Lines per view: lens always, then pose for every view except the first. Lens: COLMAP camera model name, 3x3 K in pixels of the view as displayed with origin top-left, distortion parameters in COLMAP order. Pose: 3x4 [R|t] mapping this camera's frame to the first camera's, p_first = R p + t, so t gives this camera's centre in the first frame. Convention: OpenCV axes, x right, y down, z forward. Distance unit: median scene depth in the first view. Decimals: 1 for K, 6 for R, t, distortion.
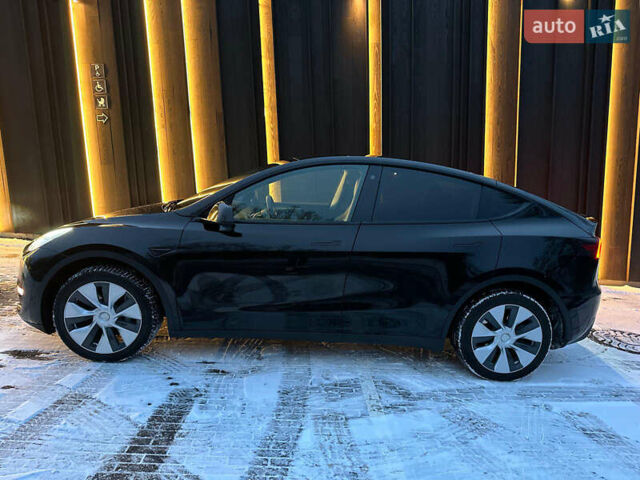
lens RADIAL K [[450.8, 0, 321.6], [0, 450.8, 242.7], [0, 0, 1]] dist [0.010476, -0.018611]
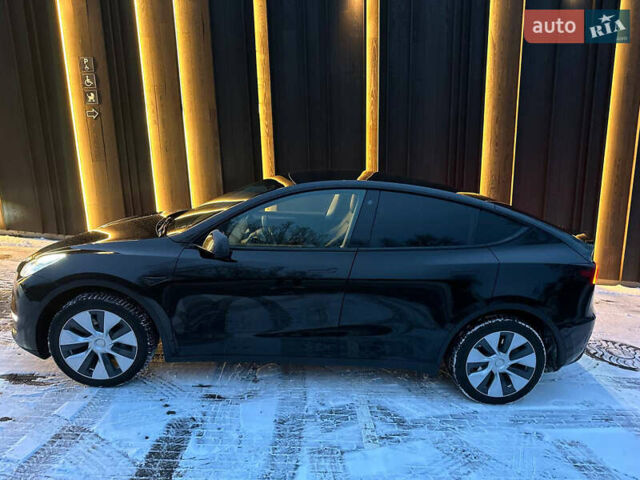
lens RADIAL K [[450.8, 0, 318.4], [0, 450.8, 241.6], [0, 0, 1]] dist [0.010476, -0.018611]
pose [[0.999952, 0.005821, 0.007927, -0.006810], [-0.006250, 0.998452, 0.055268, -0.111346], [-0.007593, -0.055315, 0.998440, 0.011537]]
